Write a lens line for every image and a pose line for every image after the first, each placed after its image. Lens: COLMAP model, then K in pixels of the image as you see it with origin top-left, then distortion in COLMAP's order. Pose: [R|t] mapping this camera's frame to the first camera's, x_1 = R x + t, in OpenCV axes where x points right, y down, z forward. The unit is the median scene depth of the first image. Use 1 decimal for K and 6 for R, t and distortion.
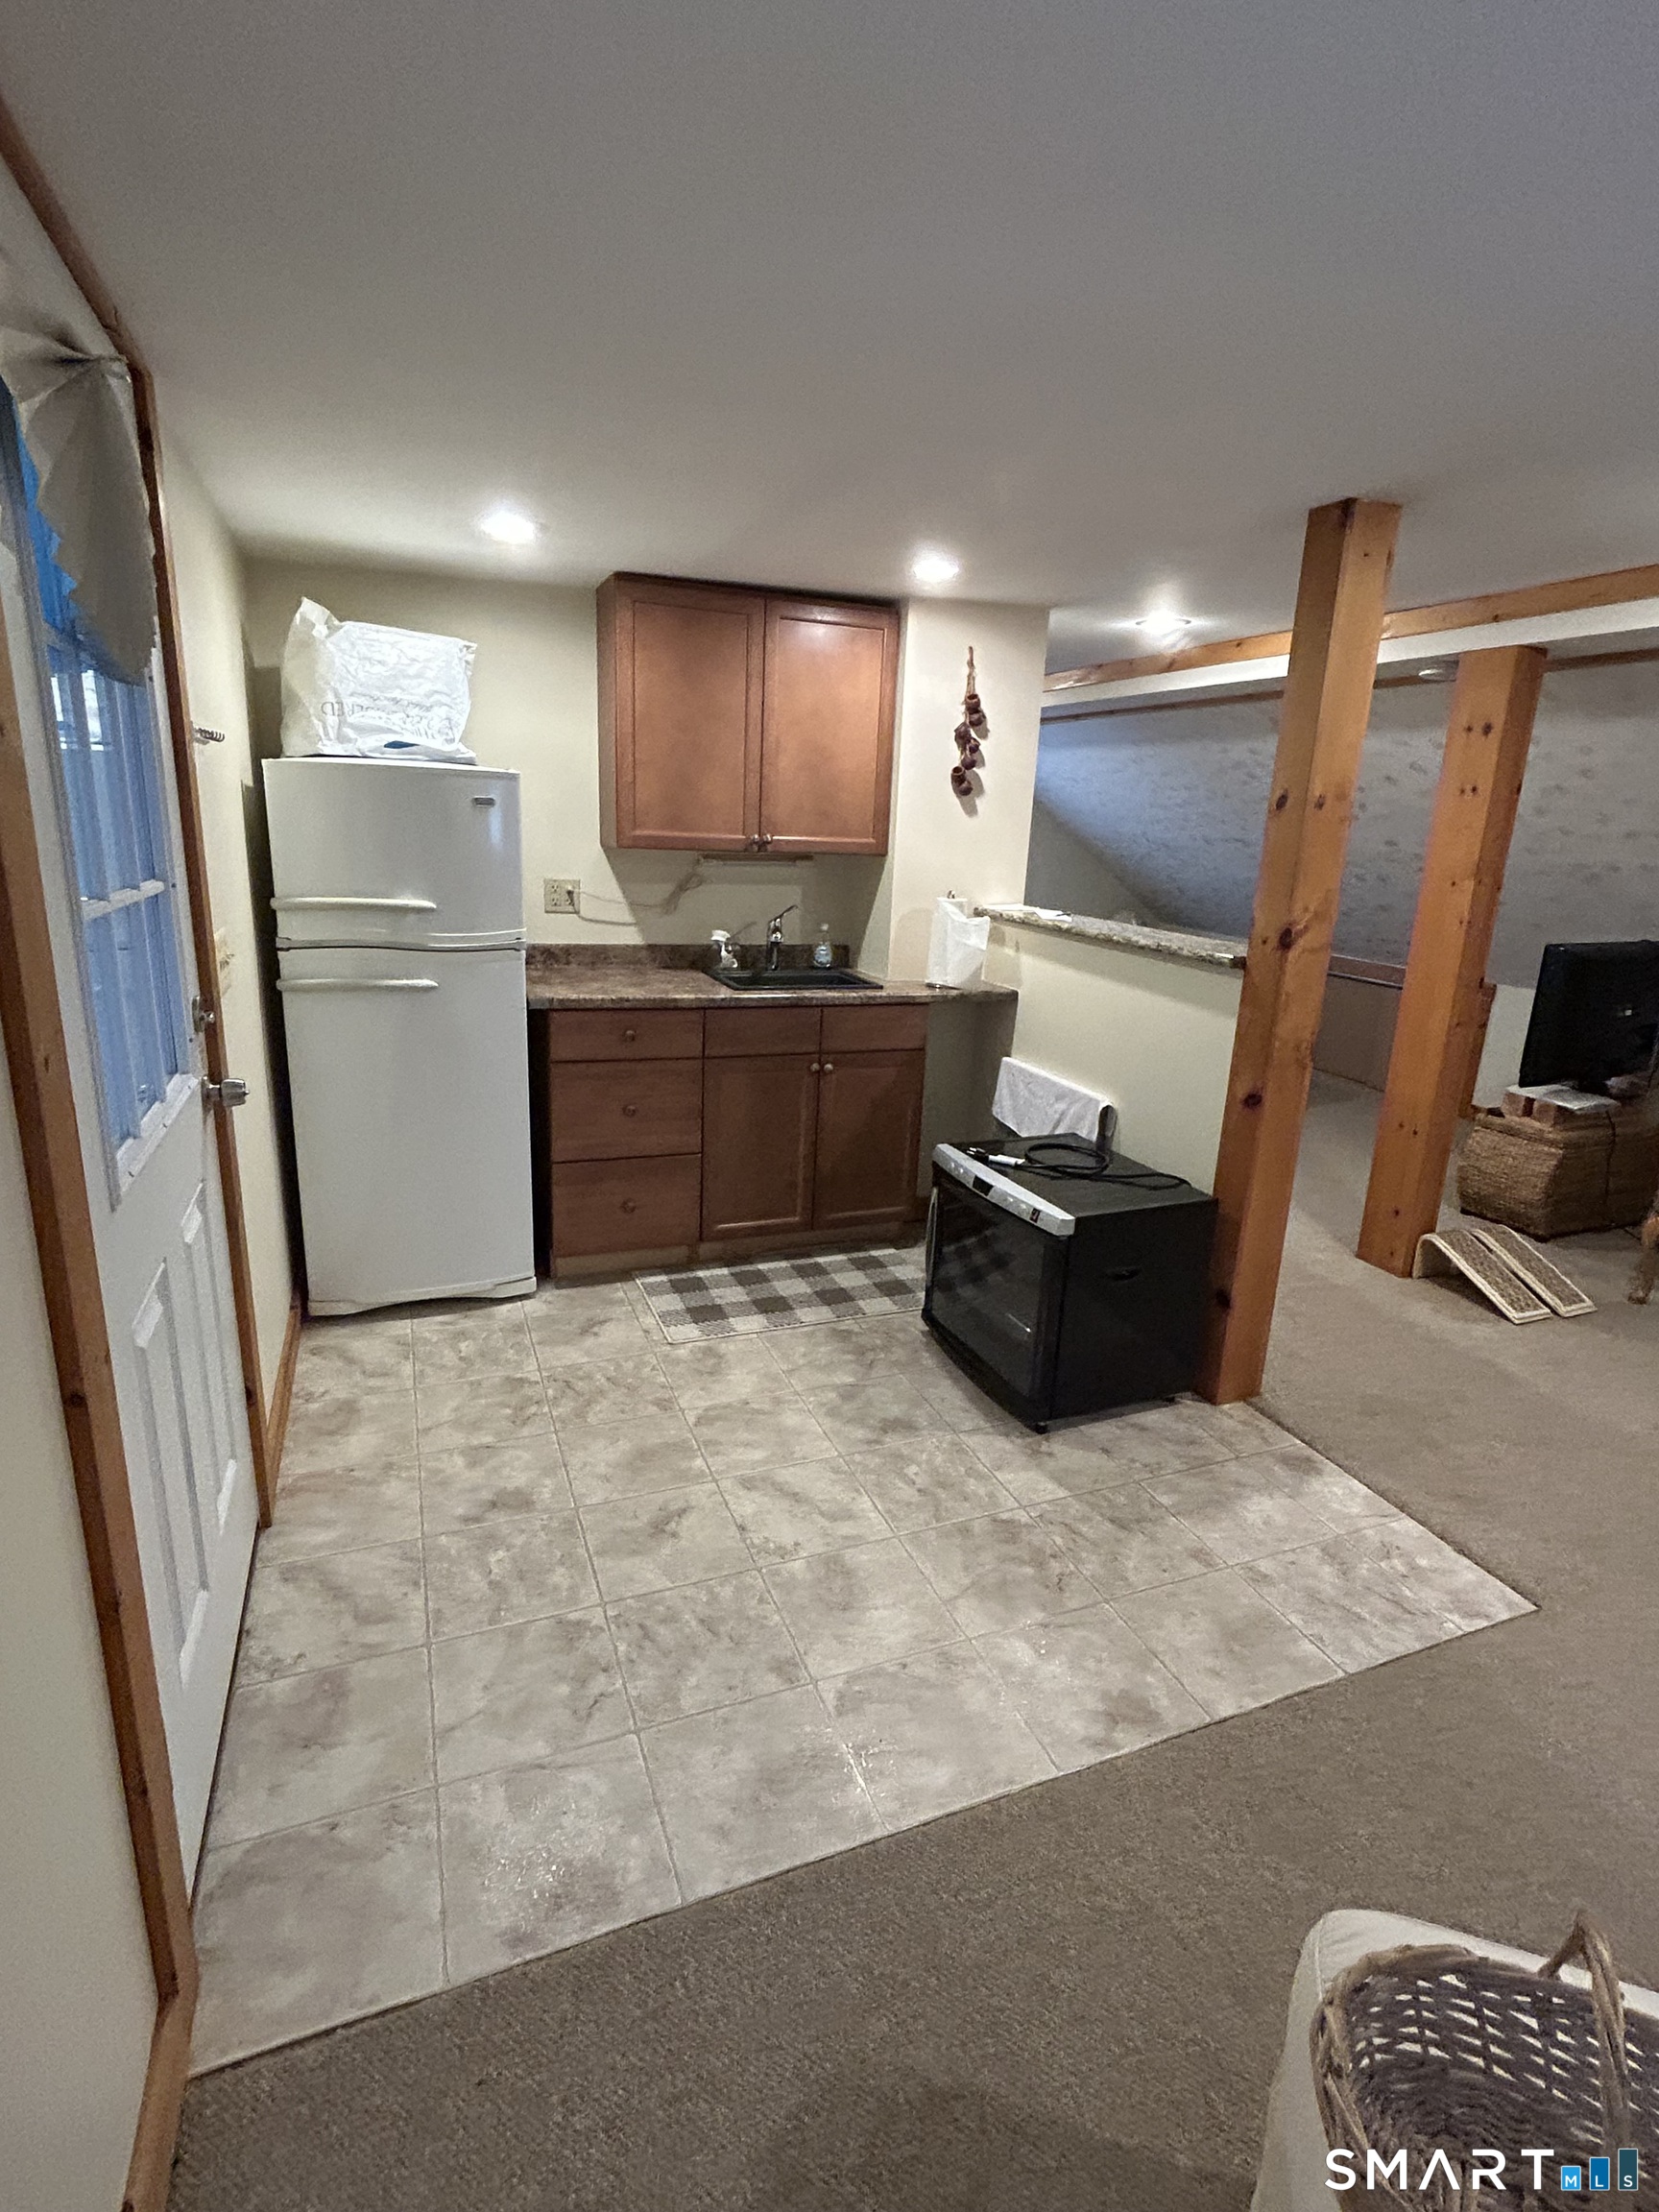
lens RADIAL K [[1057.6, 0, 832.9], [0, 1057.6, 1100.7], [0, 0, 1]] dist [-0.003544, -0.000900]
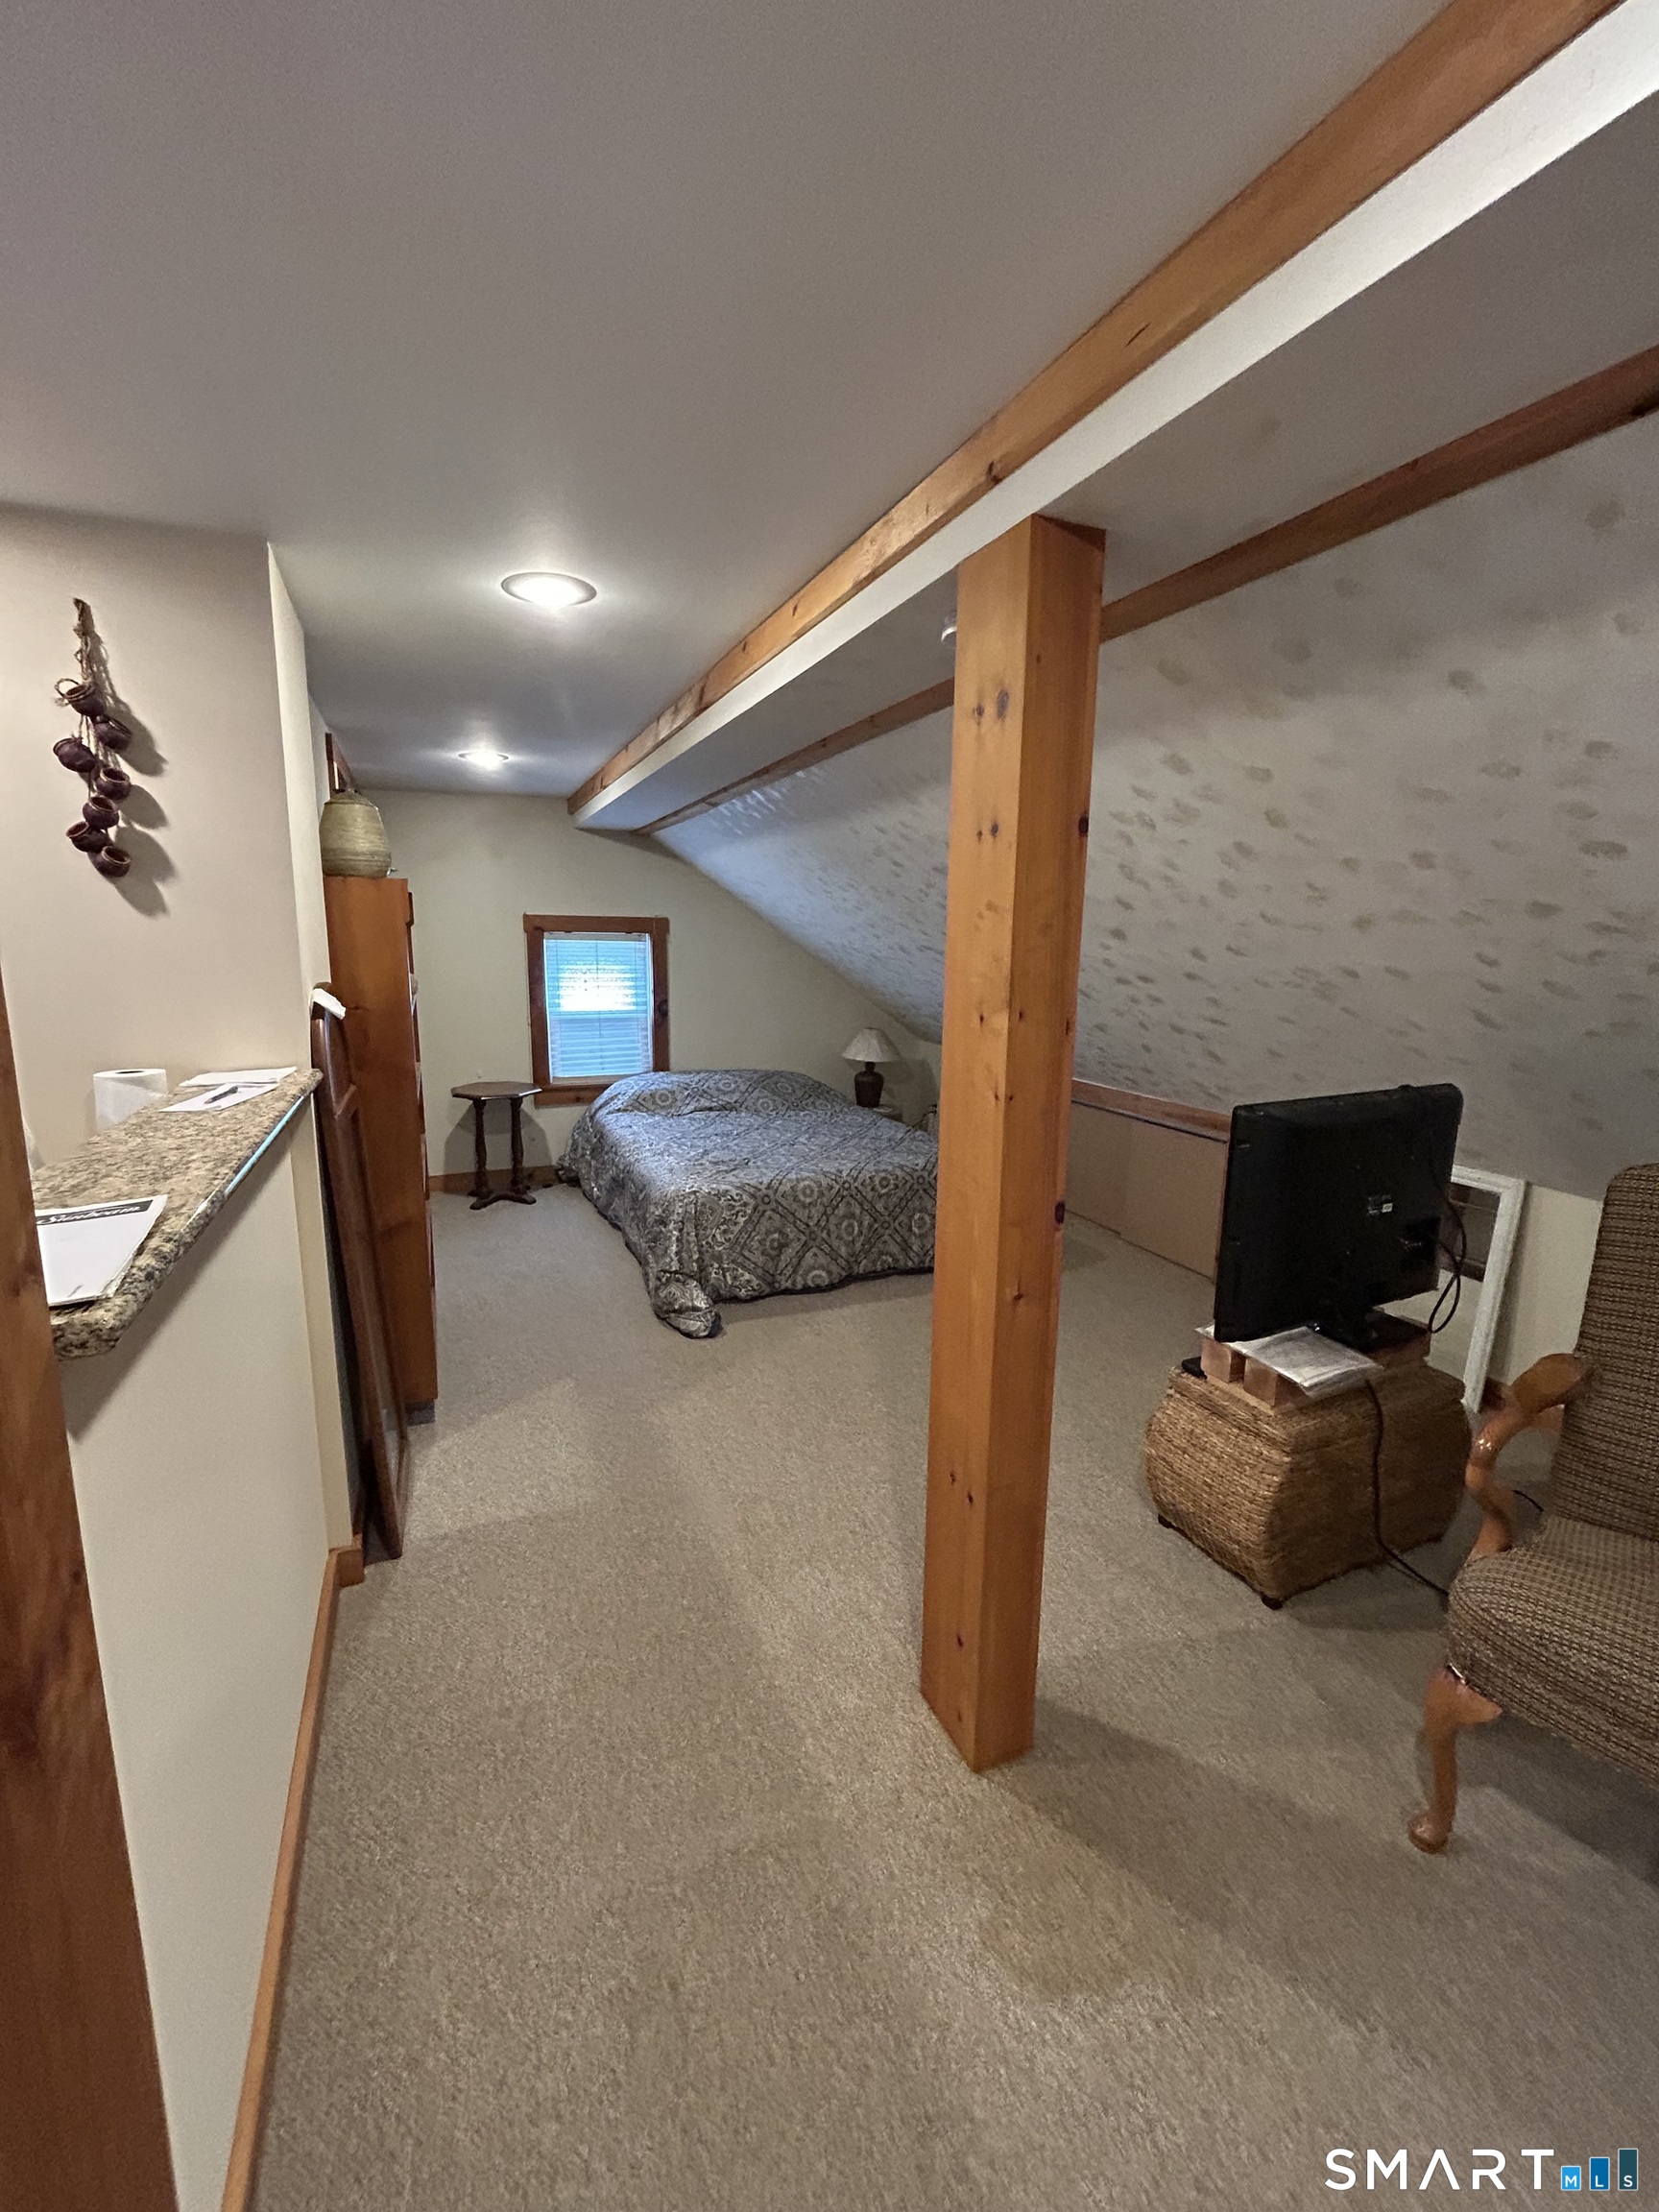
lens RADIAL K [[896.8, 0, 826.5], [0, 896.8, 1103.0], [0, 0, 1]] dist [-0.000675, 0.000461]
pose [[0.999166, -0.030966, 0.026600, 0.428832], [0.033062, 0.996053, -0.082379, -0.113936], [-0.023944, 0.083190, 0.996246, 0.498918]]
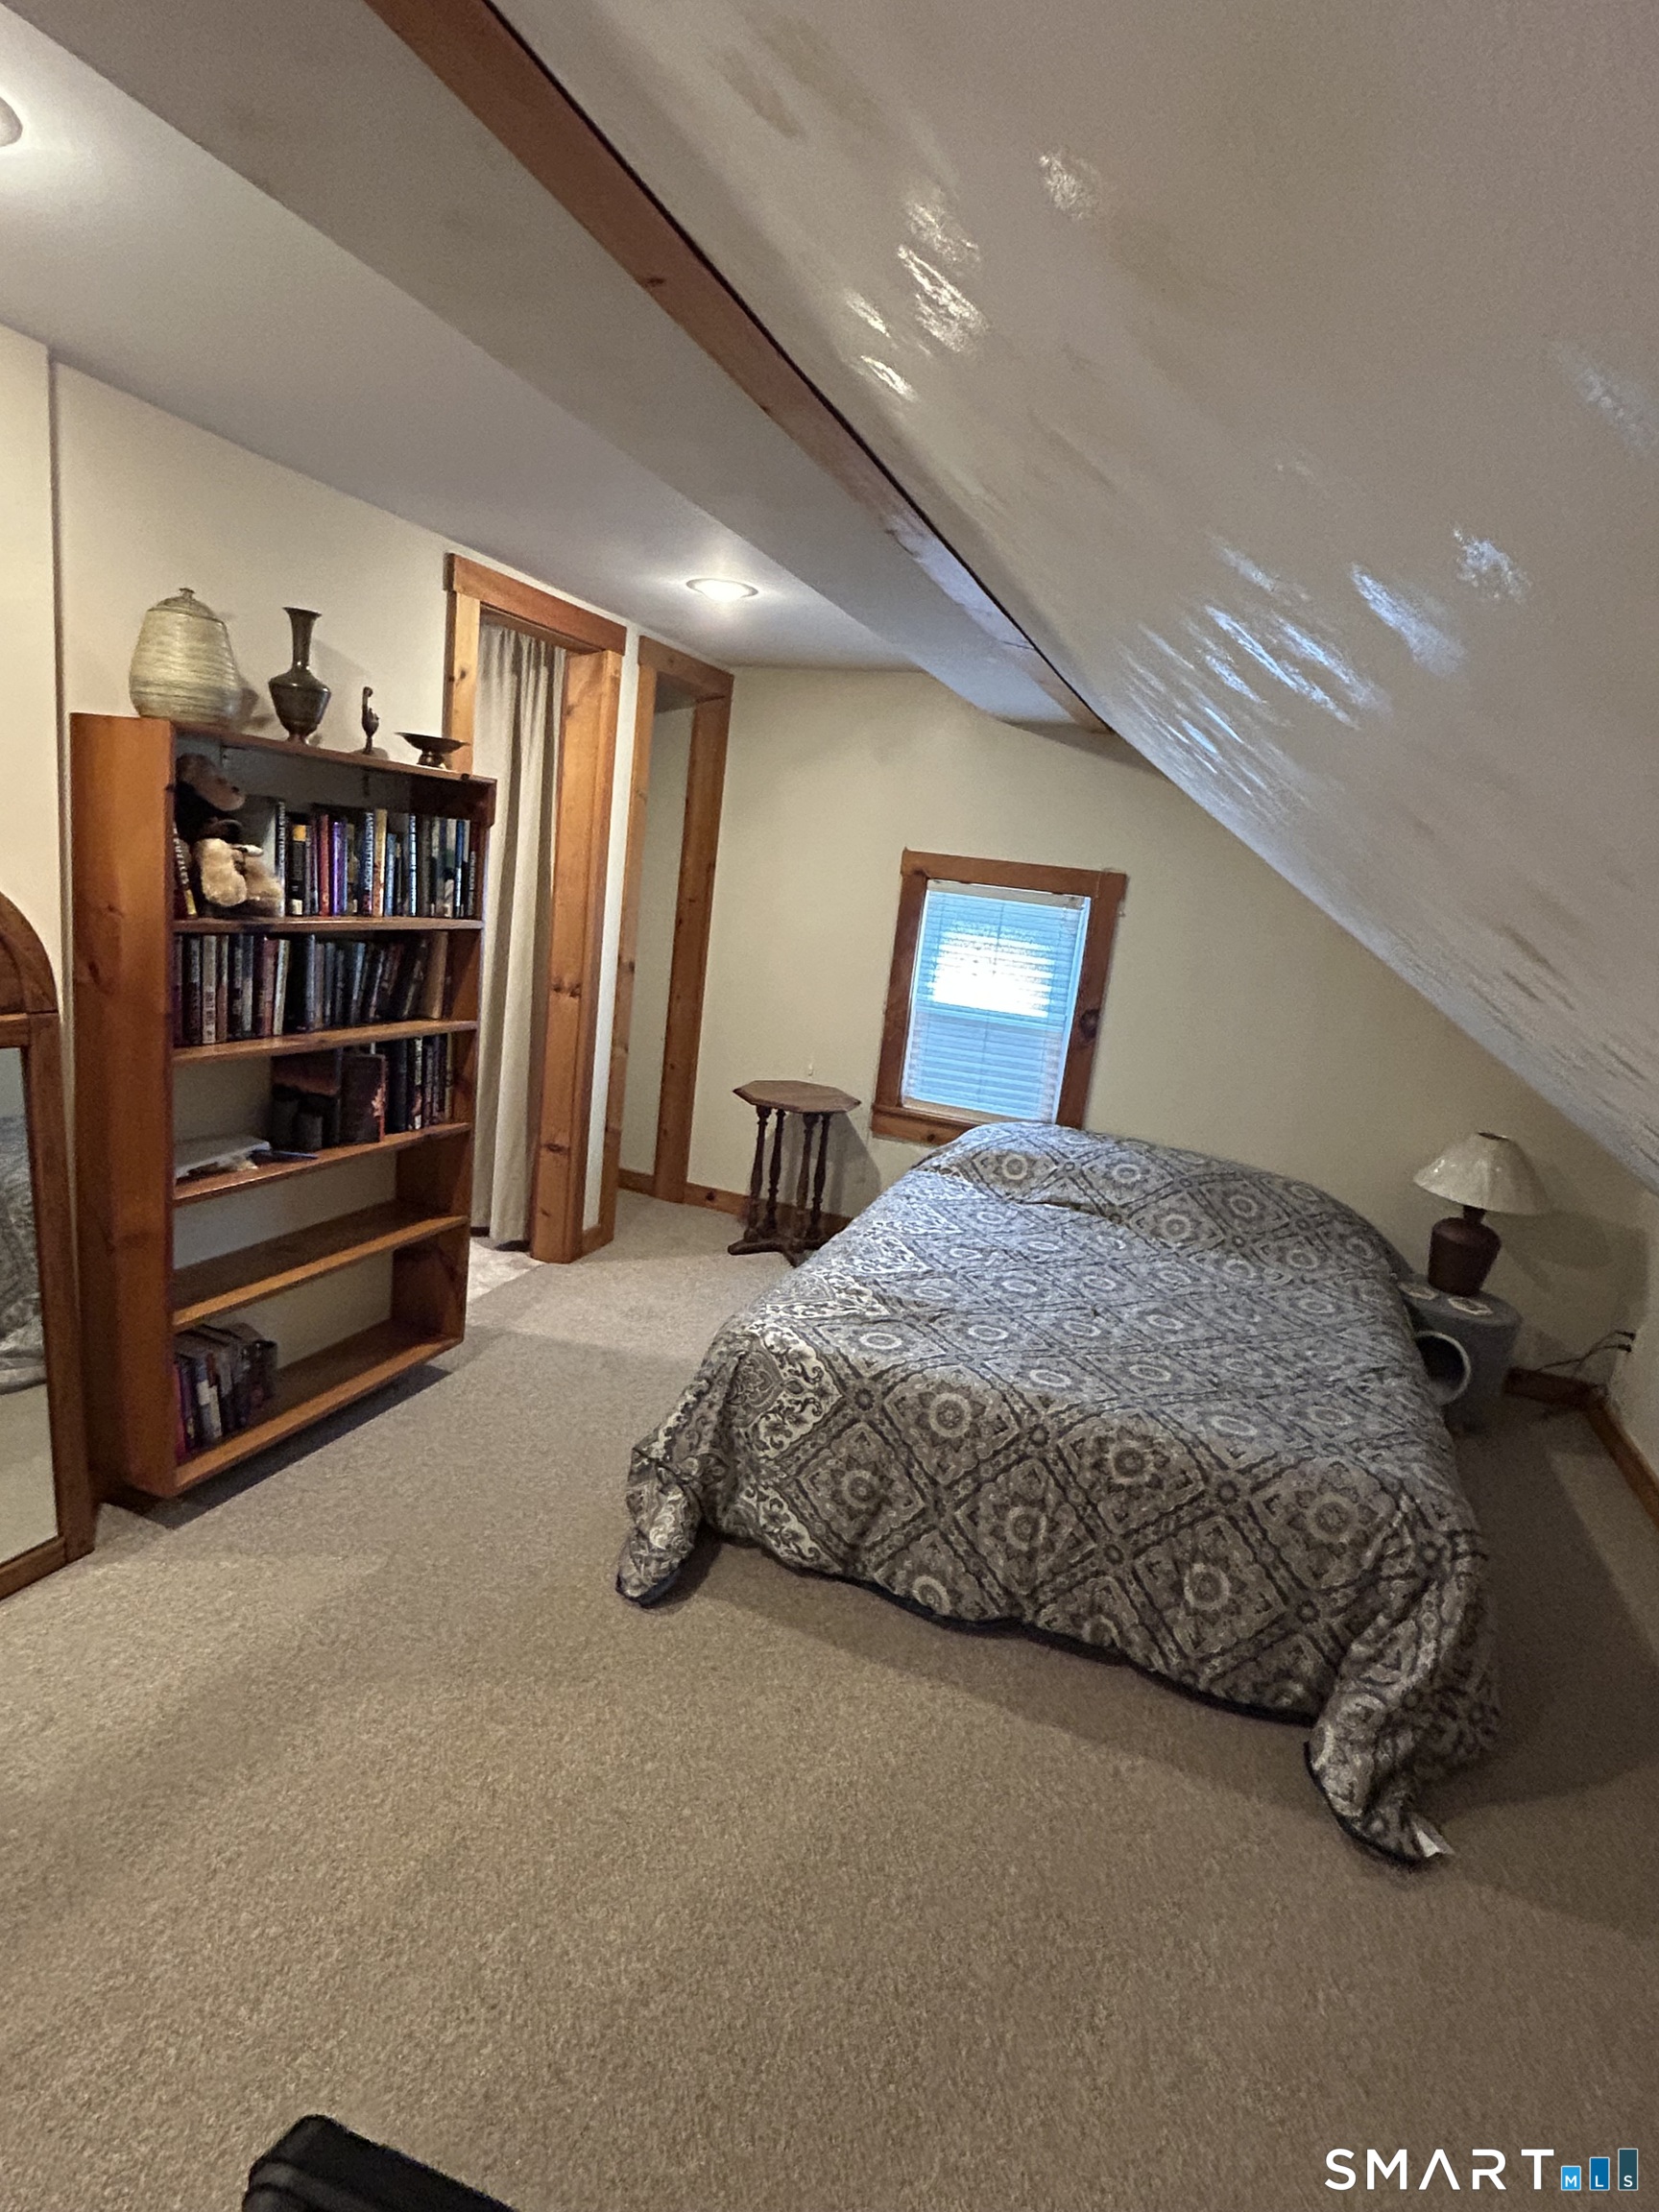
lens RADIAL K [[1142.3, 0, 836.1], [0, 1142.3, 1110.5], [0, 0, 1]] dist [0.006400, 0.000241]
pose [[0.733413, 0.182962, -0.654698, 0.459223], [-0.254354, 0.966999, -0.014698, -0.124901], [0.630404, 0.177305, 0.755747, 0.541349]]
